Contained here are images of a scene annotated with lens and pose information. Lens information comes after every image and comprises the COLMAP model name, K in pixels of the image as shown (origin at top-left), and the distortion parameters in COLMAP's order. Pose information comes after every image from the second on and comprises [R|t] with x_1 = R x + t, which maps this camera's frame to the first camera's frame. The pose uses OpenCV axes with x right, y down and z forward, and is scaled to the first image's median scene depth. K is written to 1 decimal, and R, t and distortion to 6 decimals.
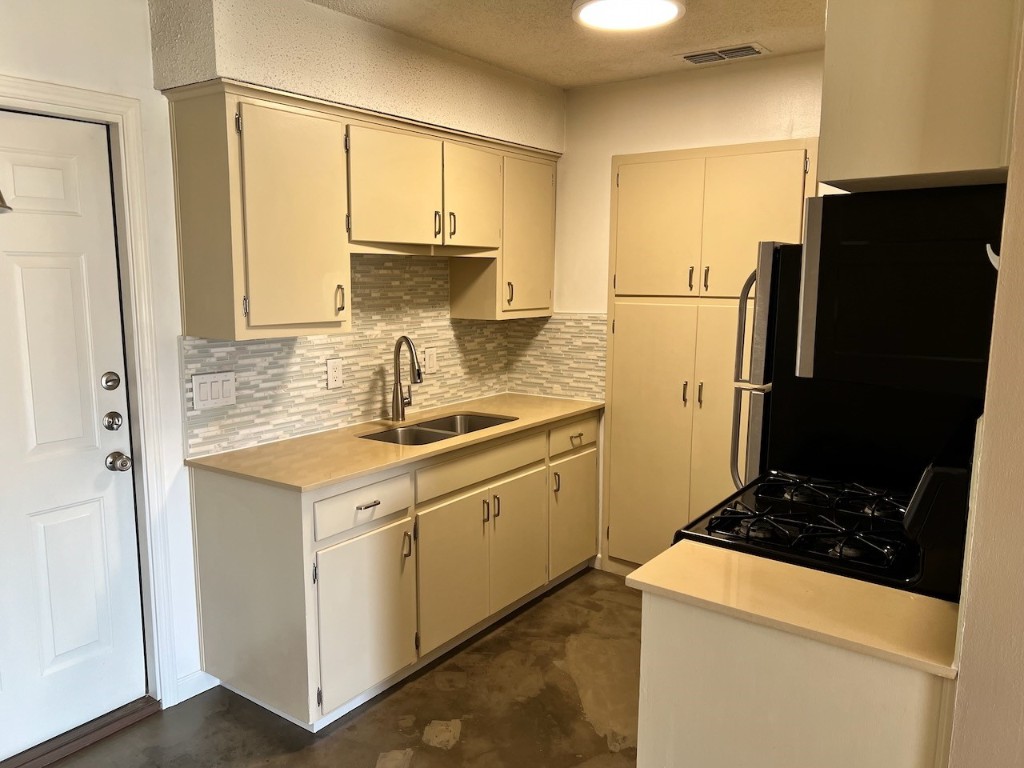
lens RADIAL K [[751.6, 0, 512.0], [0, 751.6, 384.0], [0, 0, 1]] dist [0.066686, -0.113061]
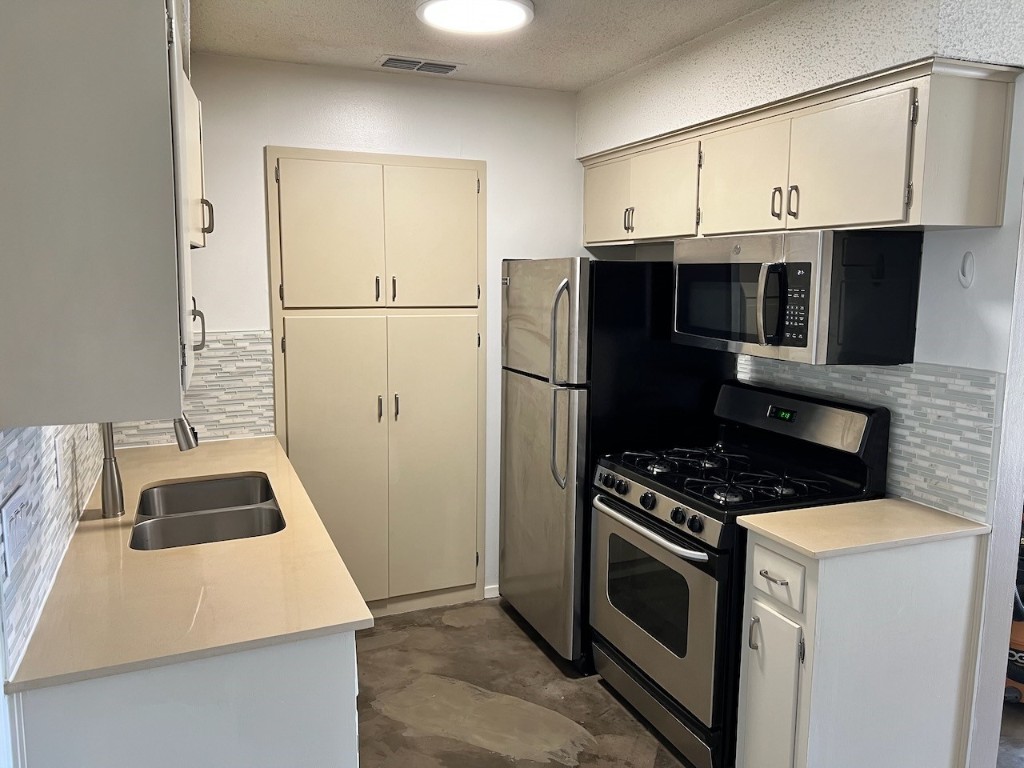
lens RADIAL K [[751.6, 0, 512.0], [0, 751.6, 384.0], [0, 0, 1]] dist [0.066686, -0.113061]
pose [[0.527220, -0.119831, 0.841237, -0.520231], [0.120446, 0.990549, 0.065614, -0.066092], [-0.841149, 0.066730, 0.536670, 0.377693]]
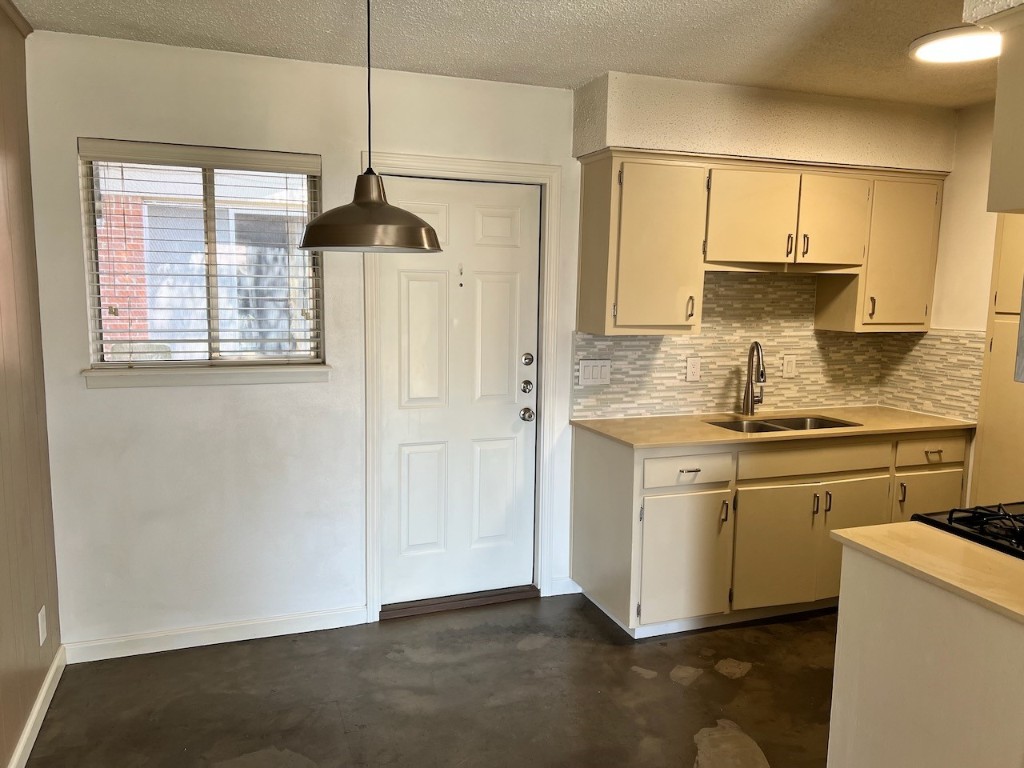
lens RADIAL K [[751.6, 0, 512.0], [0, 751.6, 384.0], [0, 0, 1]] dist [0.066686, -0.113061]
pose [[0.827744, 0.081912, -0.555095, 0.195813], [-0.093281, 0.995609, 0.007818, 0.026923], [0.553298, 0.045308, 0.831750, -0.170825]]
